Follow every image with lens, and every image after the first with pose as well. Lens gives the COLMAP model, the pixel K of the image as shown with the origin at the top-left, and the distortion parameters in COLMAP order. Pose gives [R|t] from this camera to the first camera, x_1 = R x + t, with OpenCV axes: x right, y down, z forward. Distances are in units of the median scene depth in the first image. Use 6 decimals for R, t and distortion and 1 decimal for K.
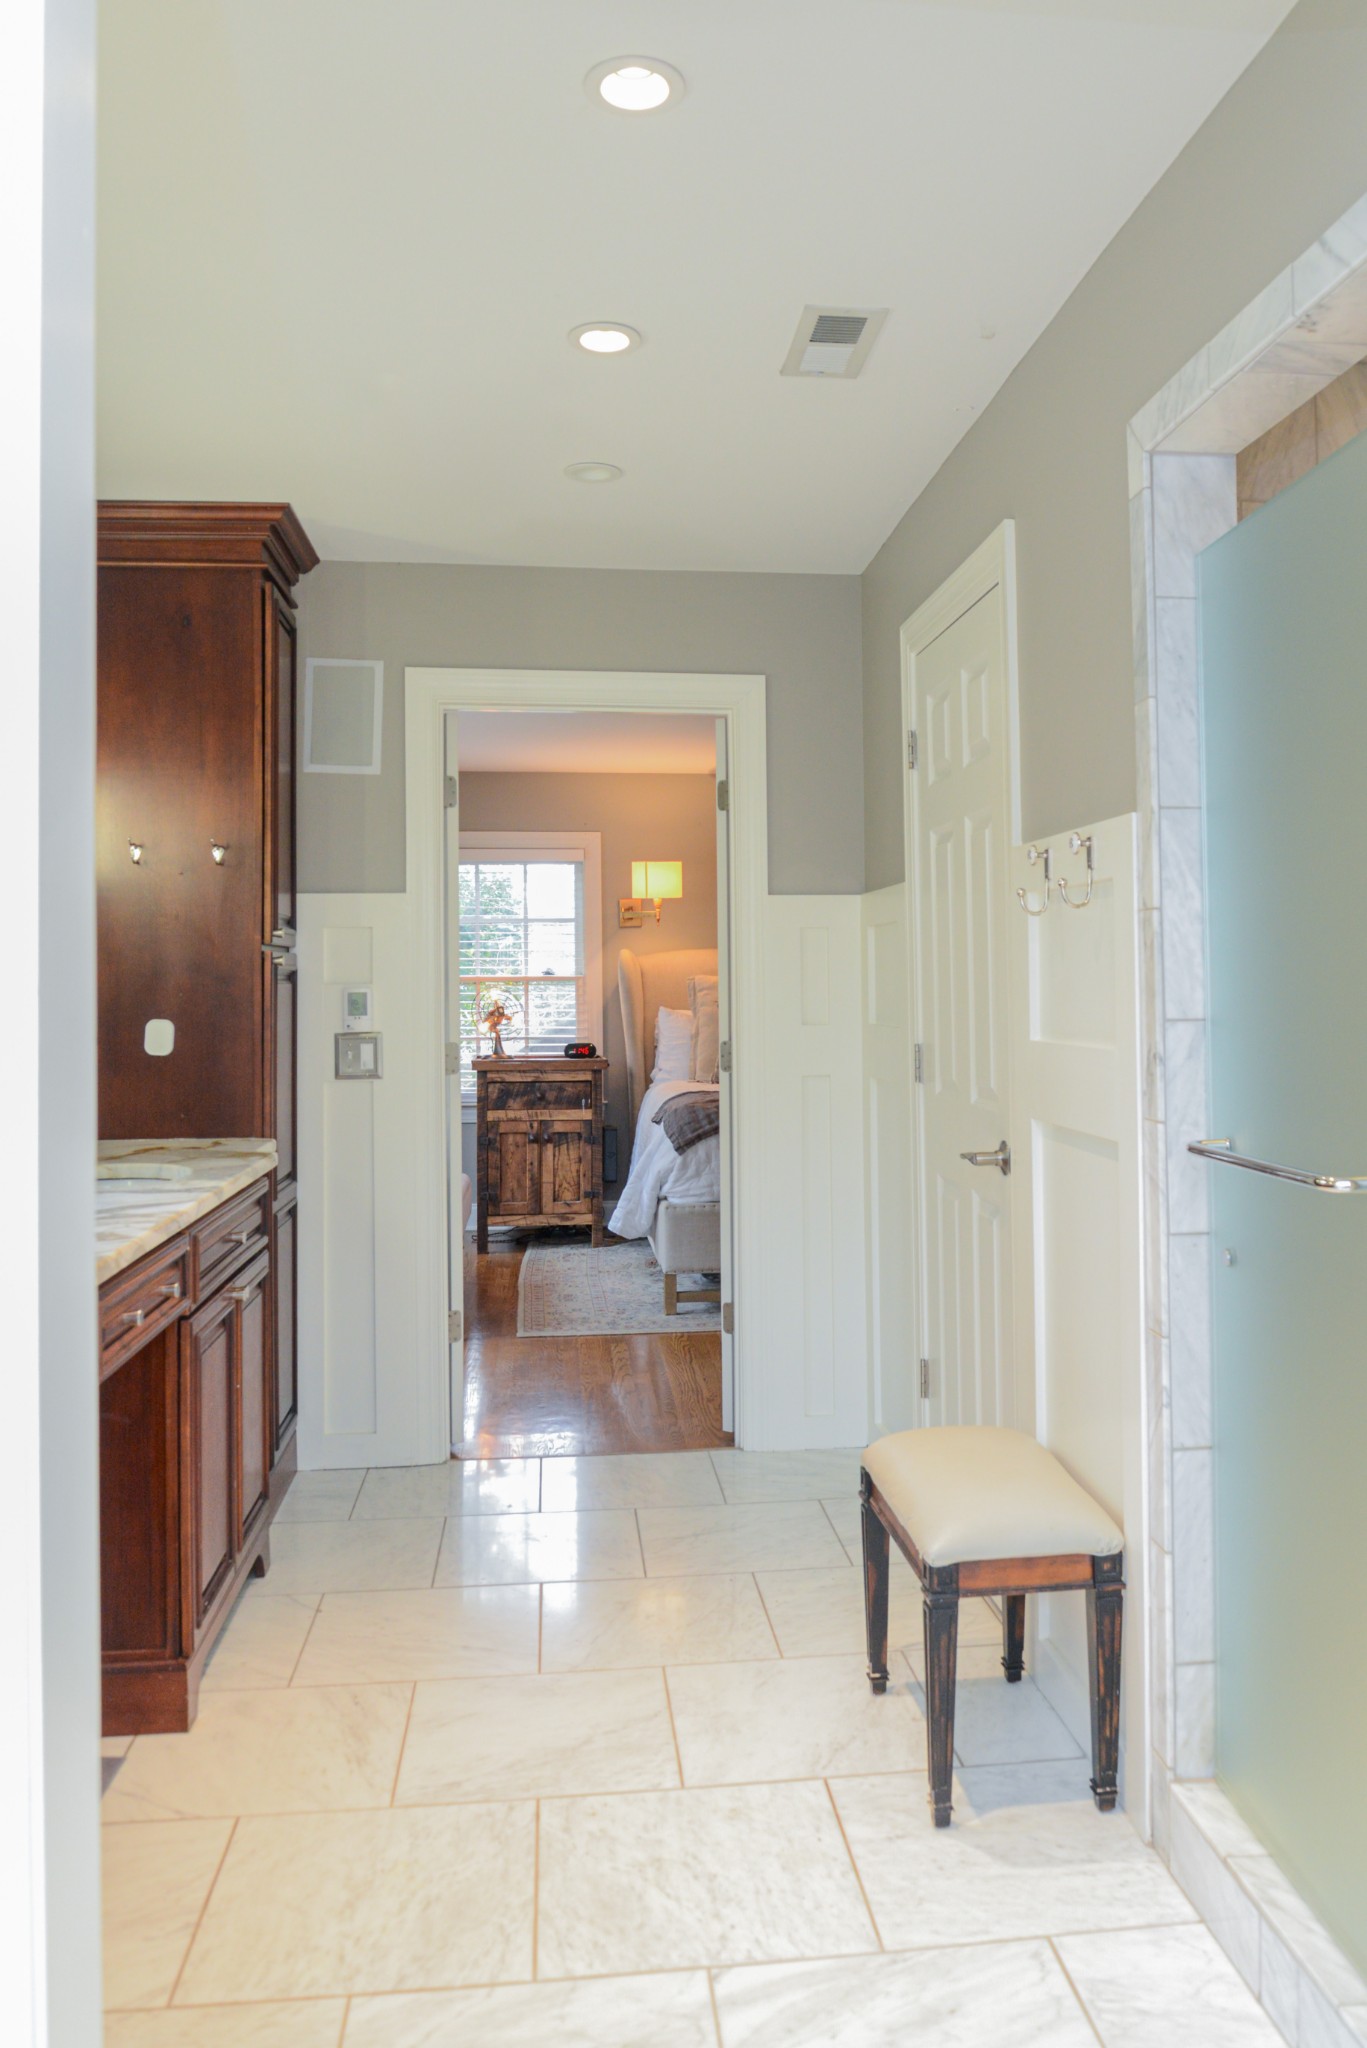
lens RADIAL K [[1522.1, 0, 701.2], [0, 1522.1, 1020.2], [0, 0, 1]] dist [-0.024273, 0.002799]
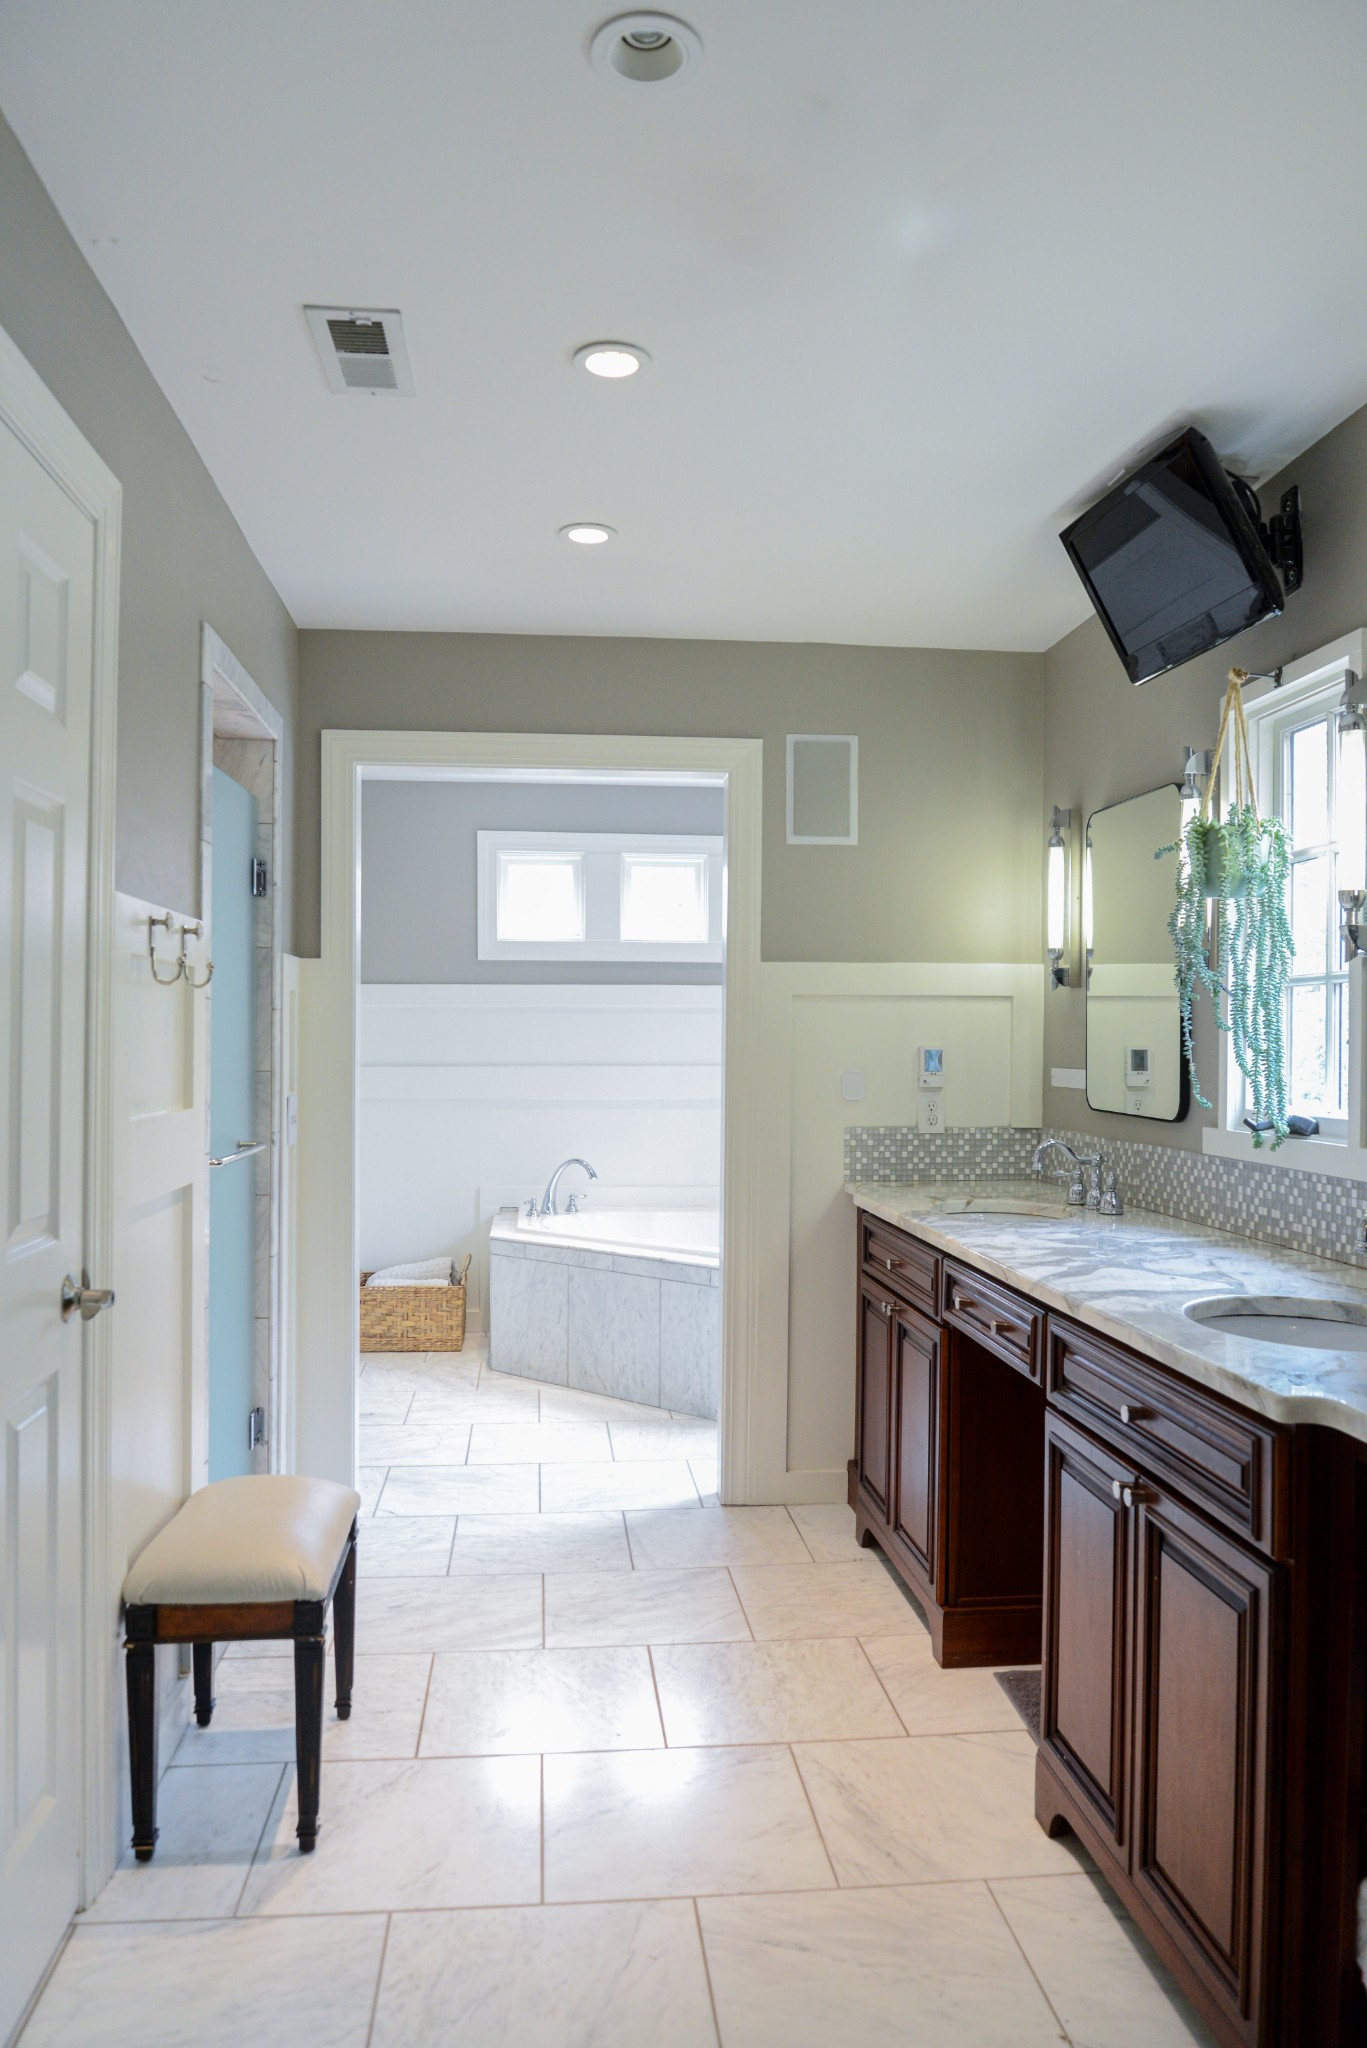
lens RADIAL K [[1788.8, 0, 687.5], [0, 1788.8, 1070.0], [0, 0, 1]] dist [-0.054064, 0.003006]
pose [[-0.999987, -0.000537, 0.005032, -0.074871], [-0.000324, 0.999108, 0.042217, -0.039004], [-0.005050, 0.042215, -0.999096, 1.353699]]
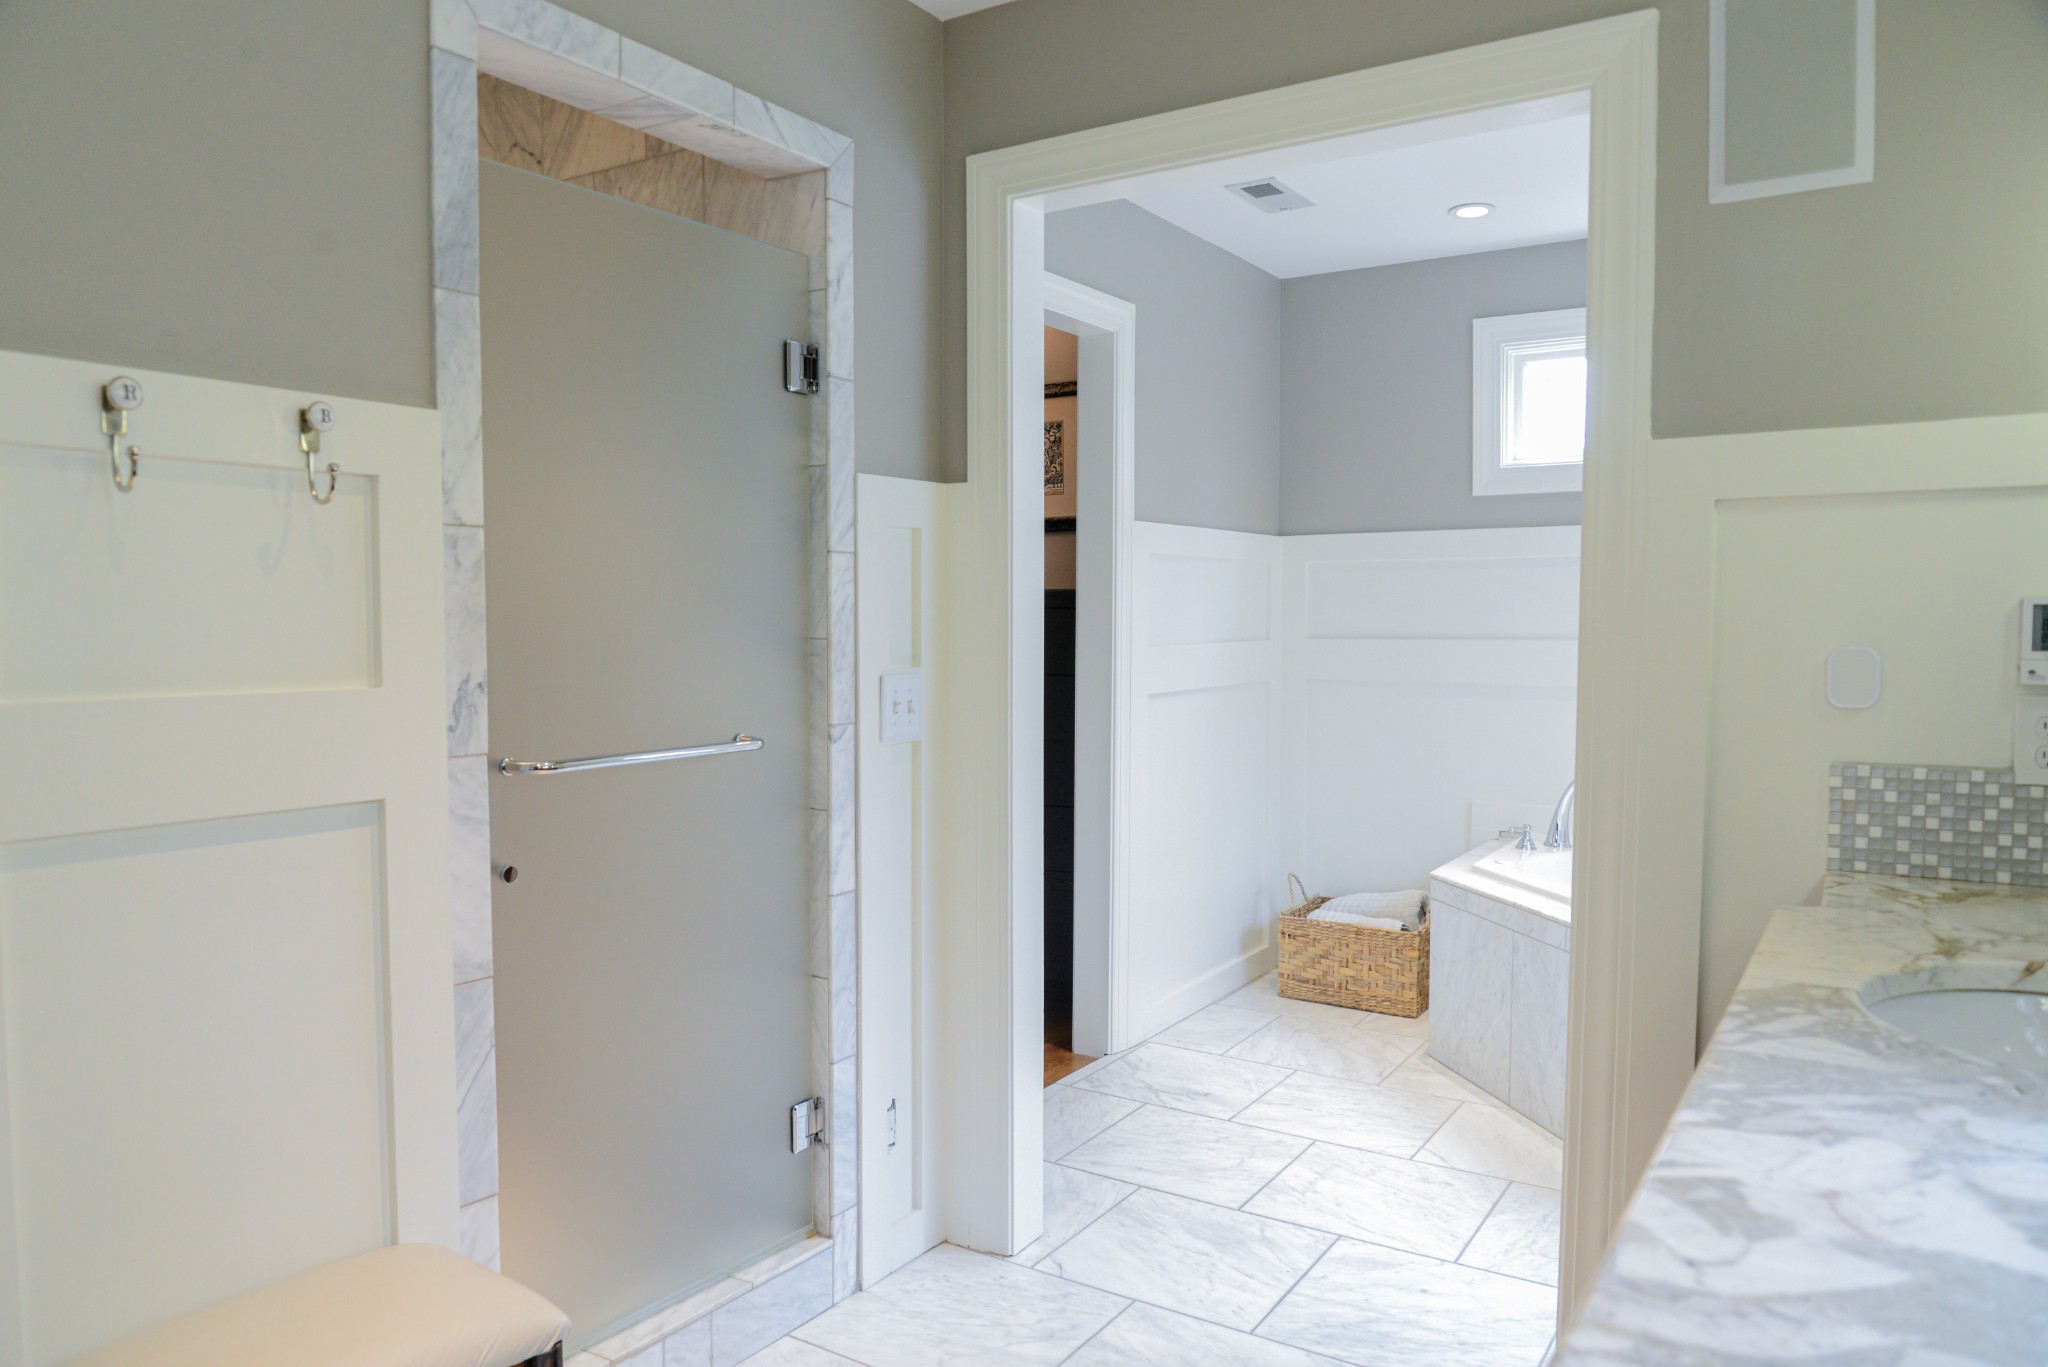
lens RADIAL K [[1522.1, 0, 841.2], [0, 1522.1, 710.2], [0, 0, 1]] dist [-0.024273, 0.002799]
pose [[-0.729909, -0.038167, 0.682478, -0.264683], [0.019015, 0.996920, 0.076088, -0.013233], [-0.683280, 0.068515, -0.726935, 0.781271]]
